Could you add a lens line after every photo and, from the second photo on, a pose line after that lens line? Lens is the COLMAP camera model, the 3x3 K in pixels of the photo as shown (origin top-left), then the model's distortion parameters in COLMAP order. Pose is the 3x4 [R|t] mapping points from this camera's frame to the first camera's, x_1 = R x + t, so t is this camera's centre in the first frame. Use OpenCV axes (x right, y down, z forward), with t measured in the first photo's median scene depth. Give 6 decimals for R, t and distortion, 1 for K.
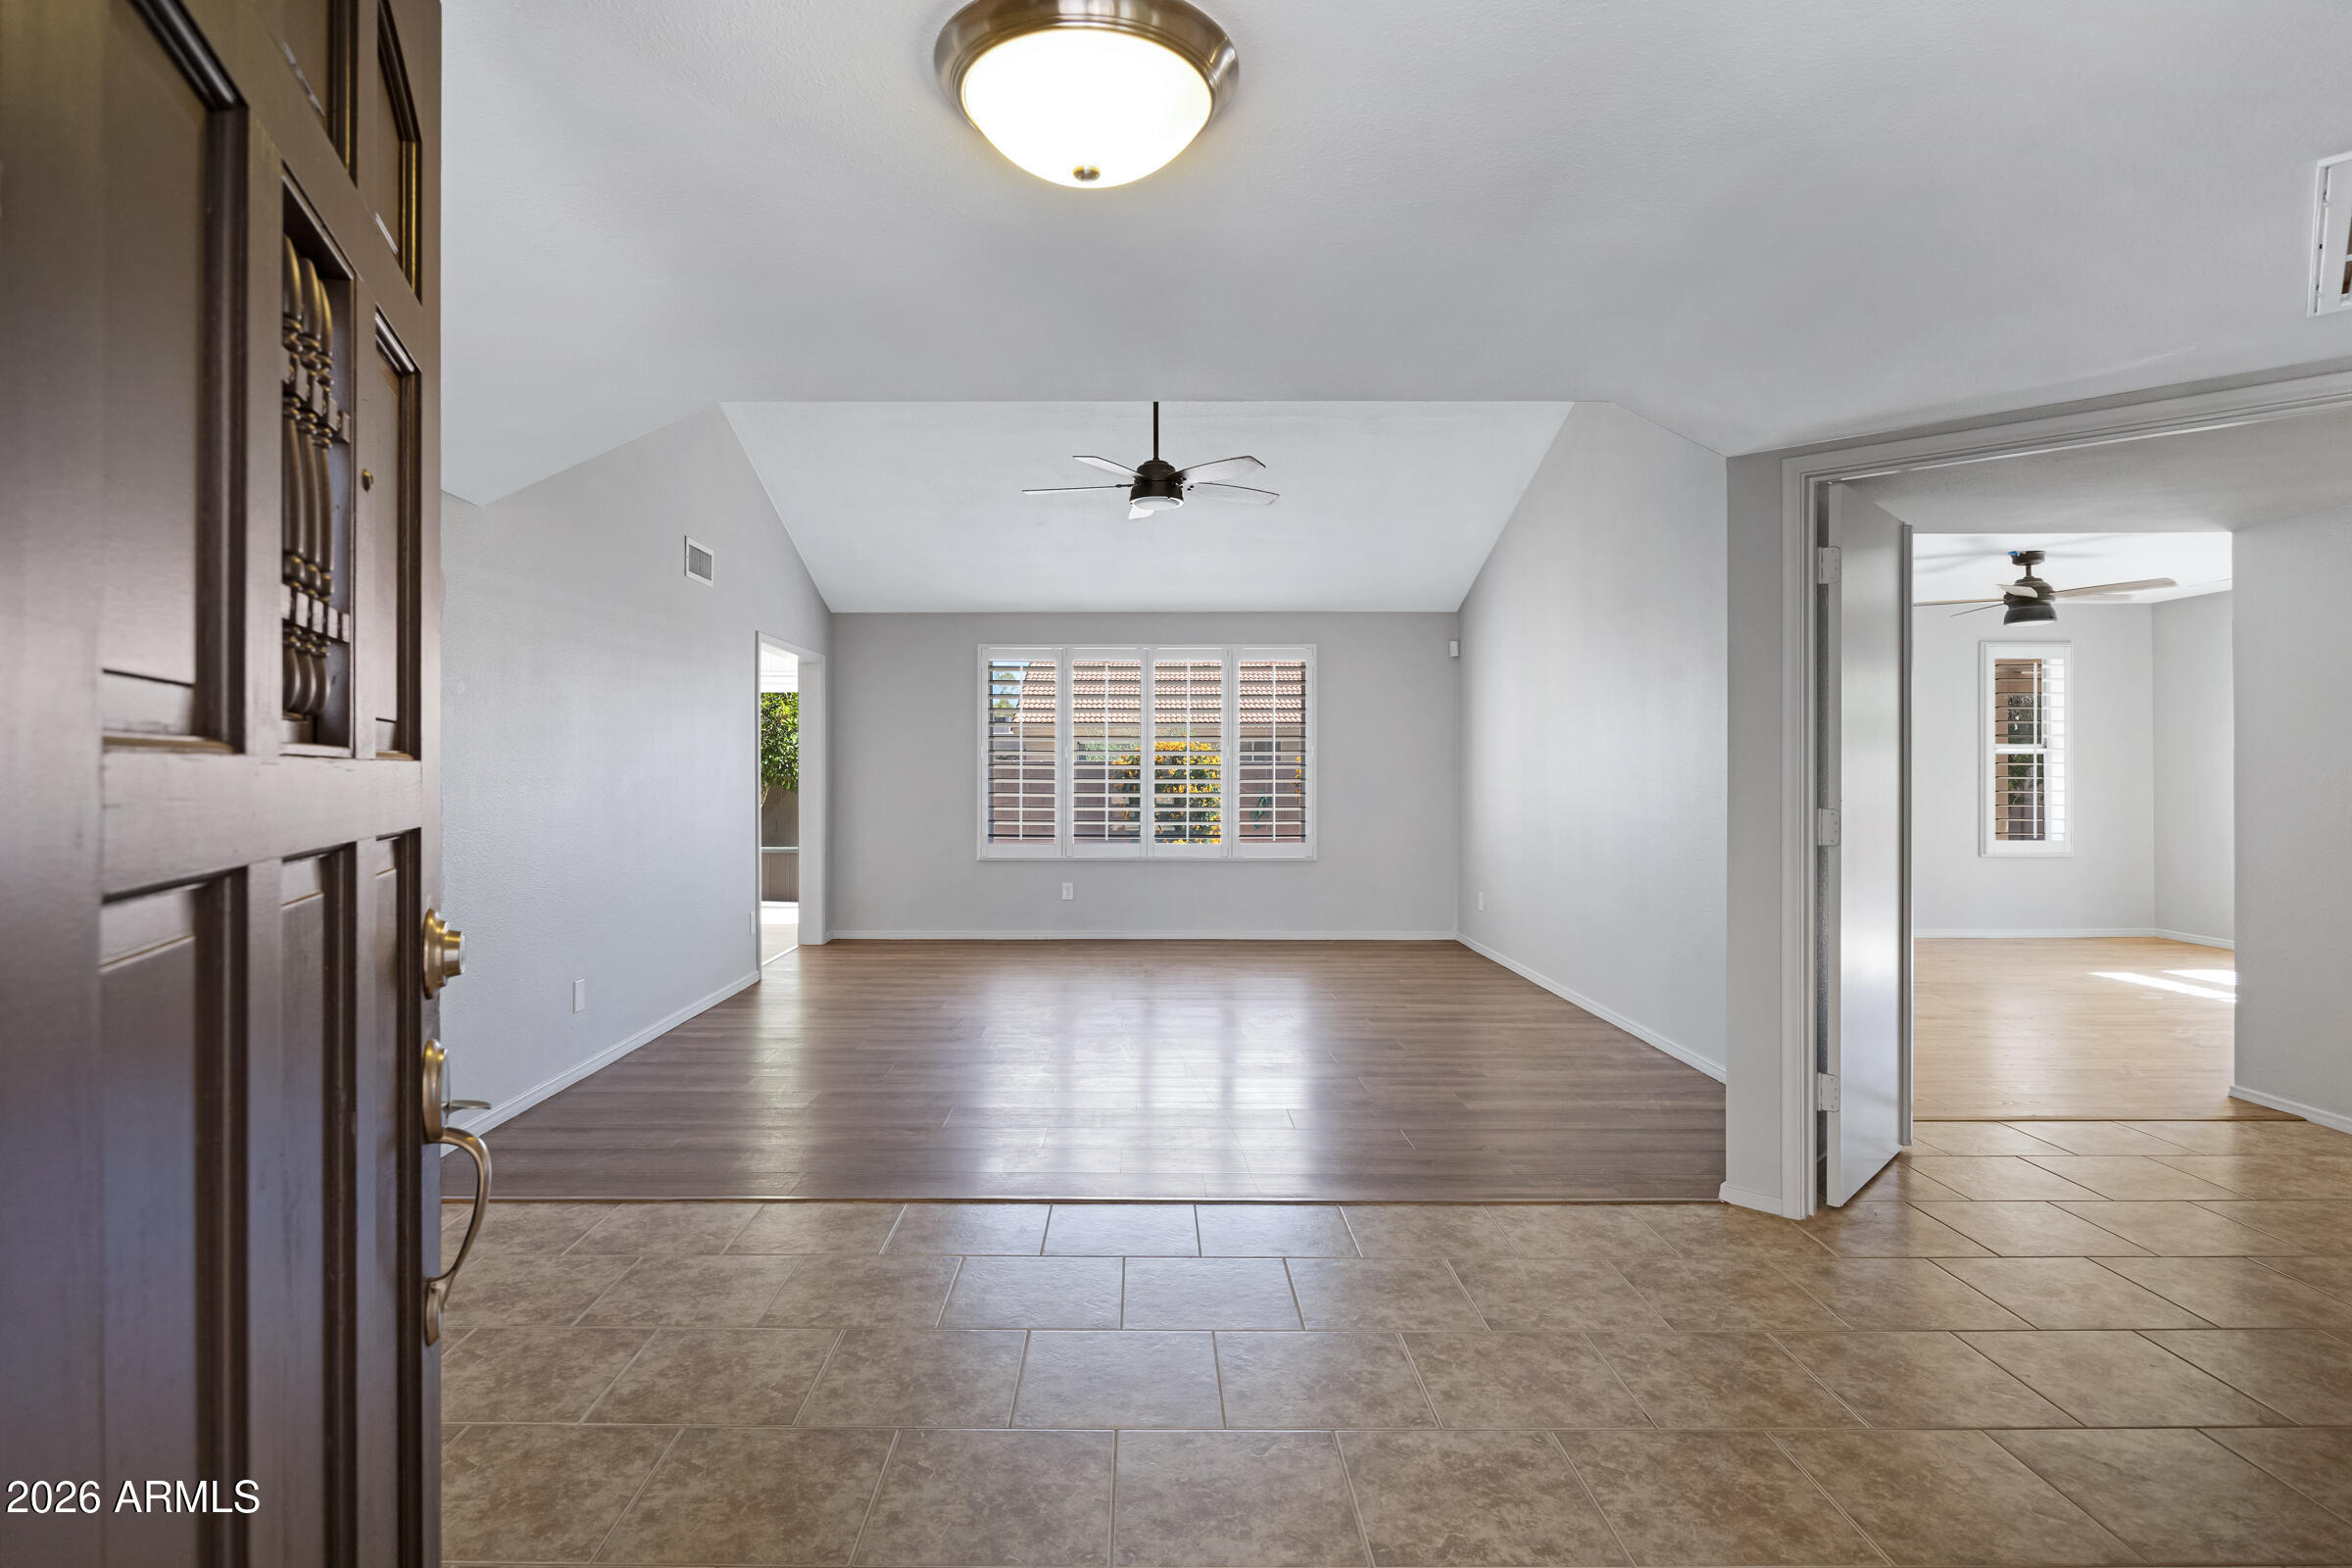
lens RADIAL K [[1212.5, 0, 1160.4], [0, 1212.5, 772.3], [0, 0, 1]] dist [0.000243, 0.000326]
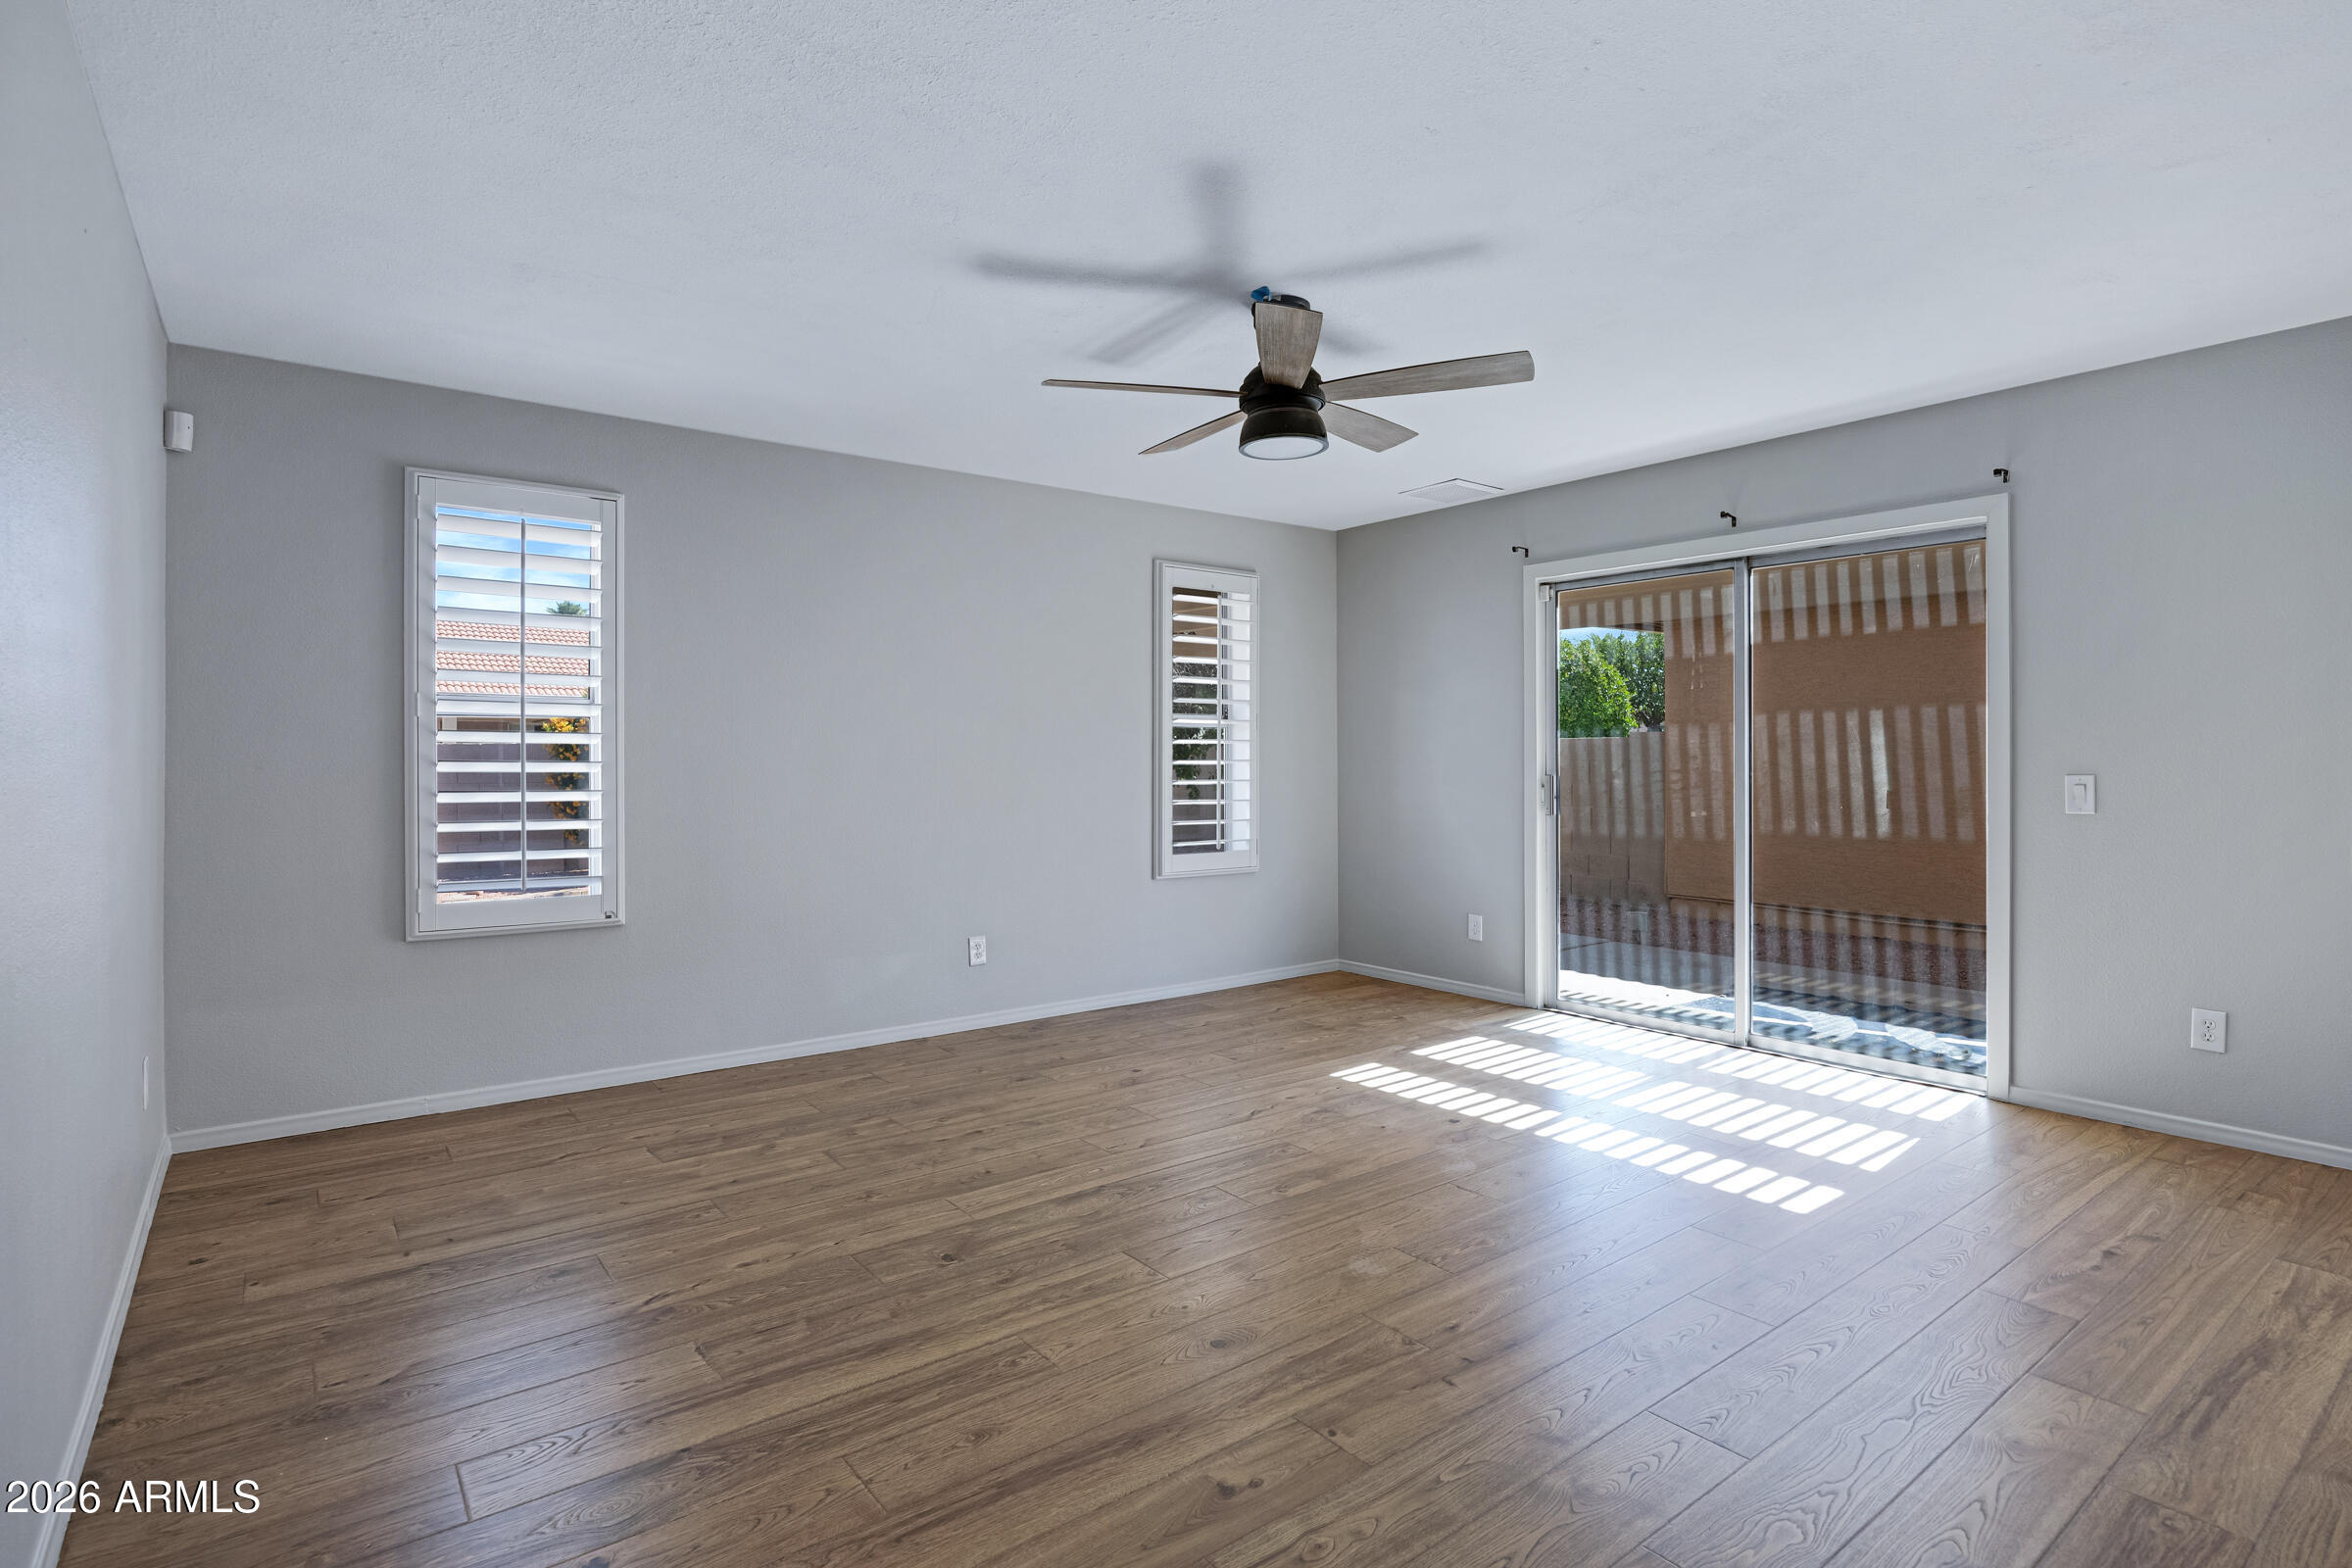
lens RADIAL K [[1133.5, 0, 1168.9], [0, 1133.5, 775.1], [0, 0, 1]] dist [0.002509, -0.000051]
pose [[0.789065, -0.007126, 0.614269, 0.399591], [-0.002426, 0.999889, 0.014716, 0.003566], [-0.614306, -0.013102, 0.788959, 0.671267]]
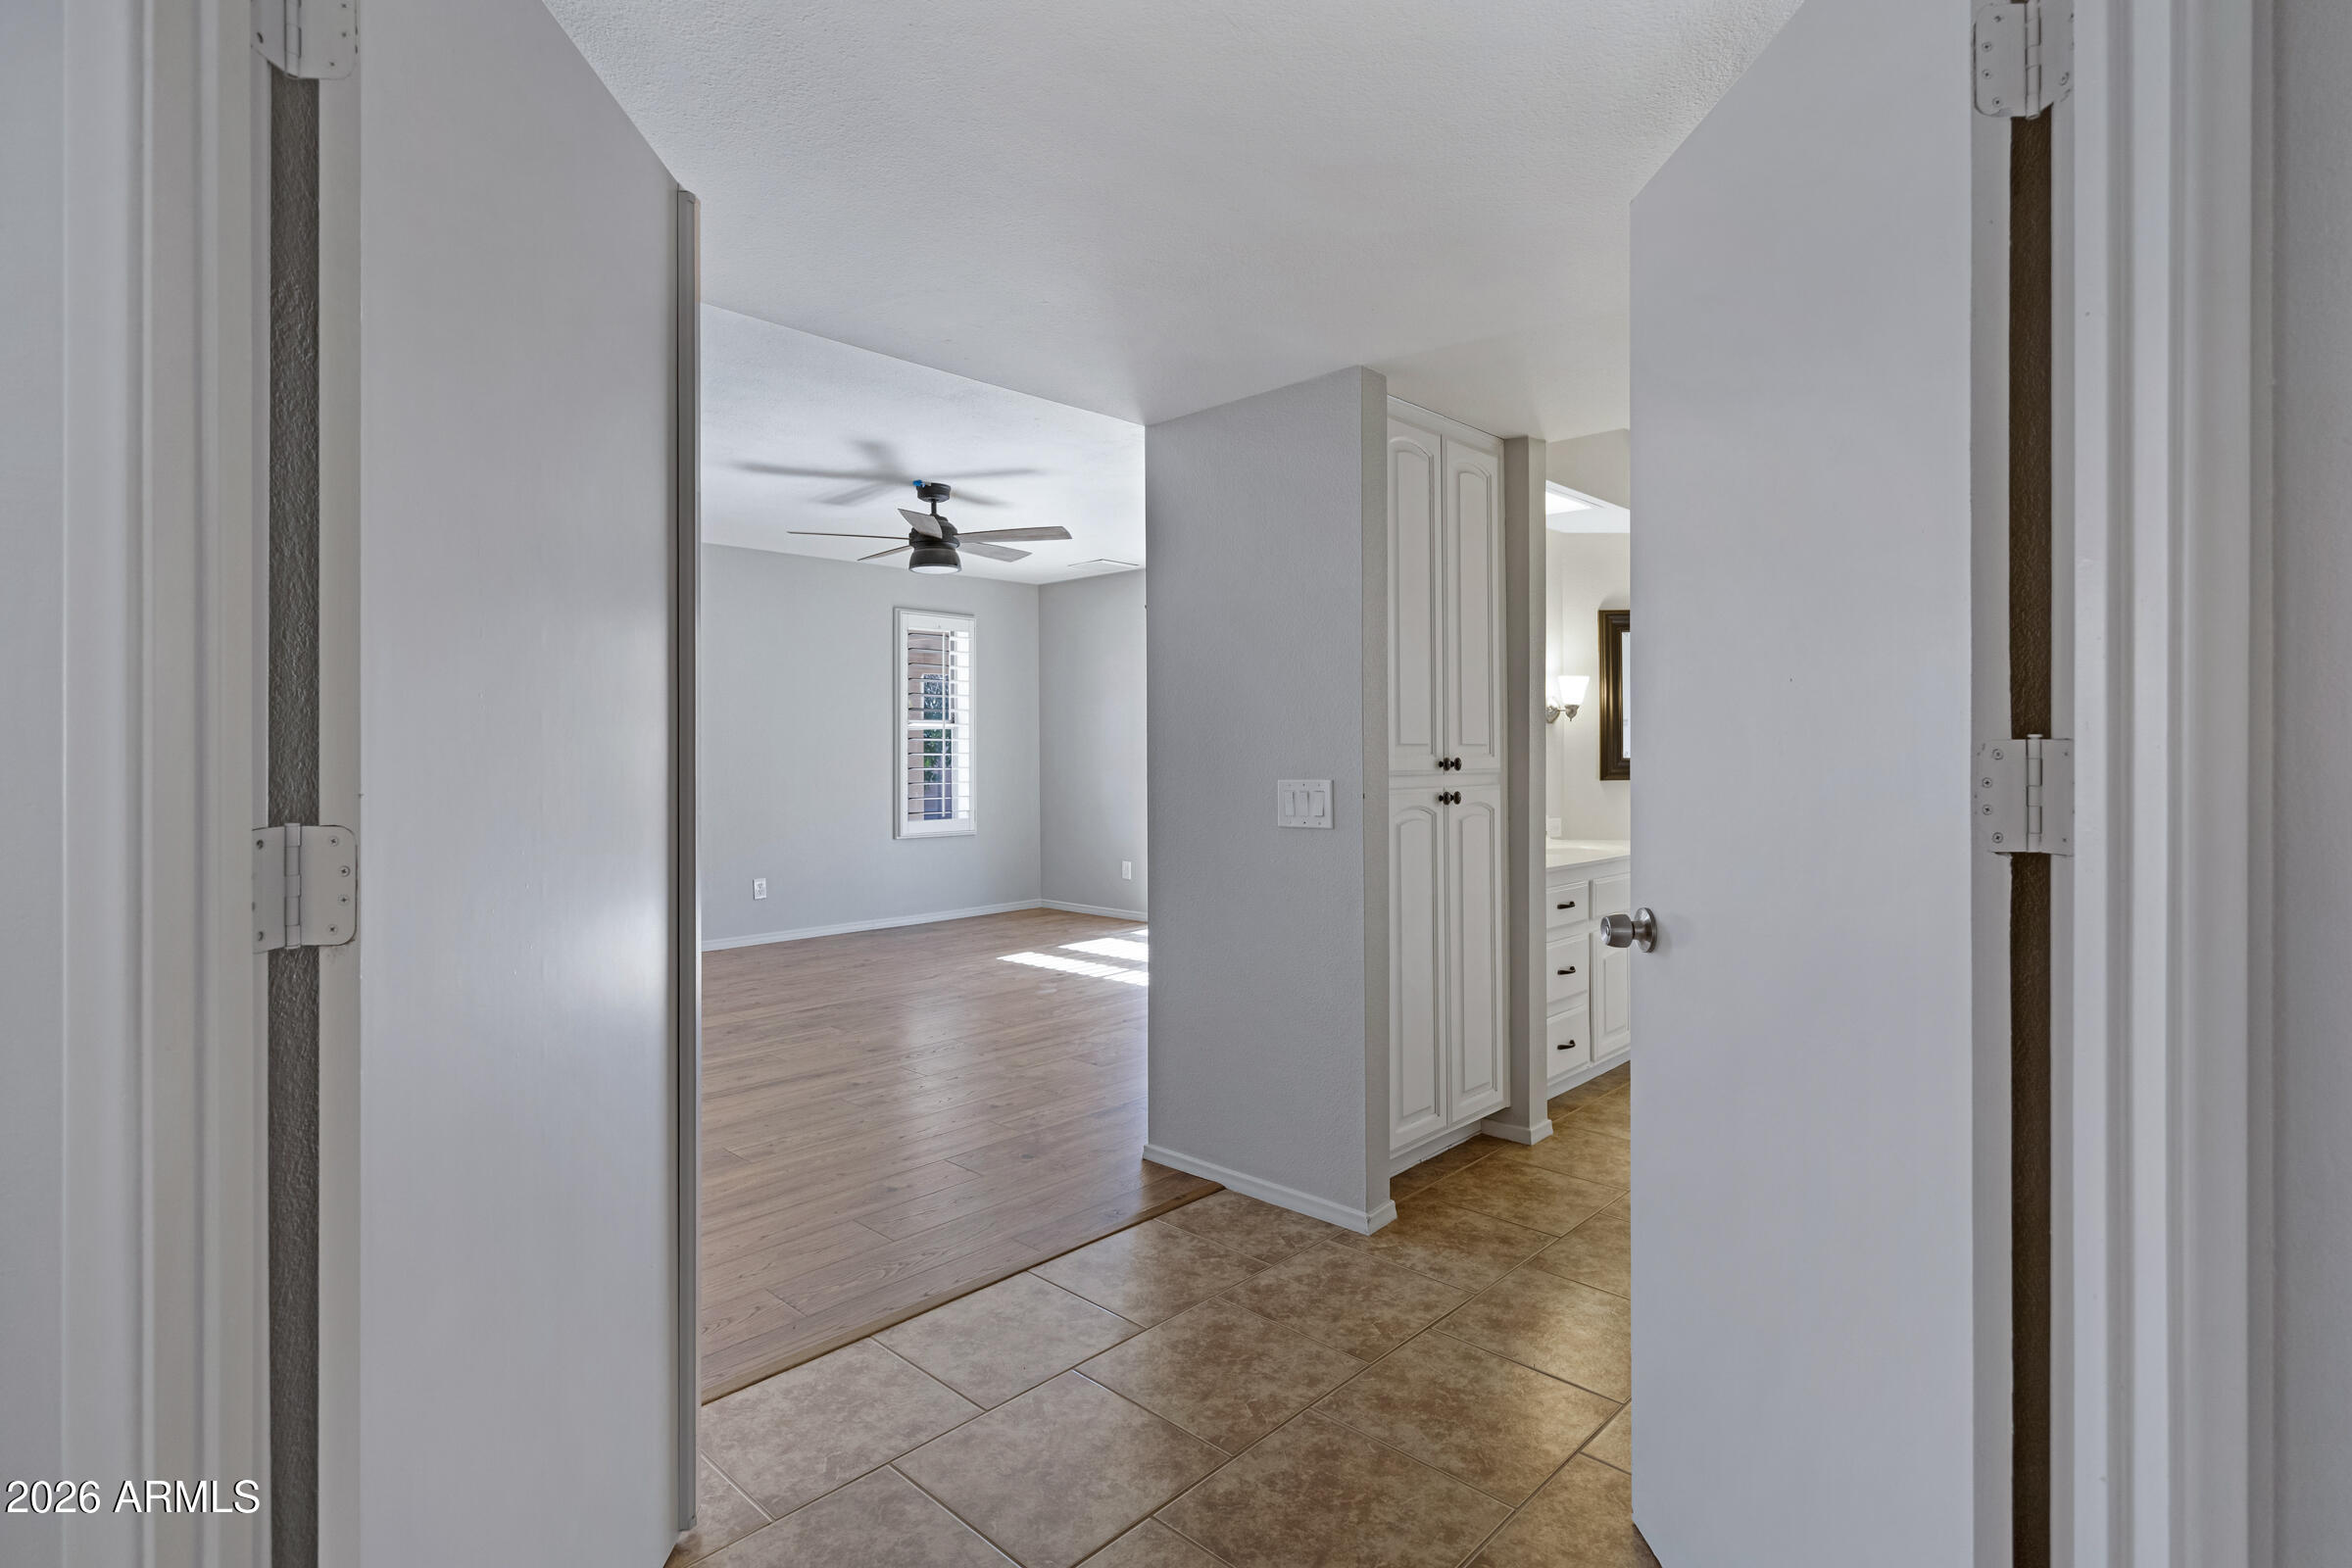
lens RADIAL K [[1133.5, 0, 1173.6], [0, 1133.5, 761.6], [0, 0, 1]] dist [0.002509, -0.000051]
pose [[0.682229, -0.005744, 0.731116, 0.252157], [0.001008, 0.999976, 0.006915, 0.005968], [-0.731138, -0.003981, 0.682218, 0.339560]]
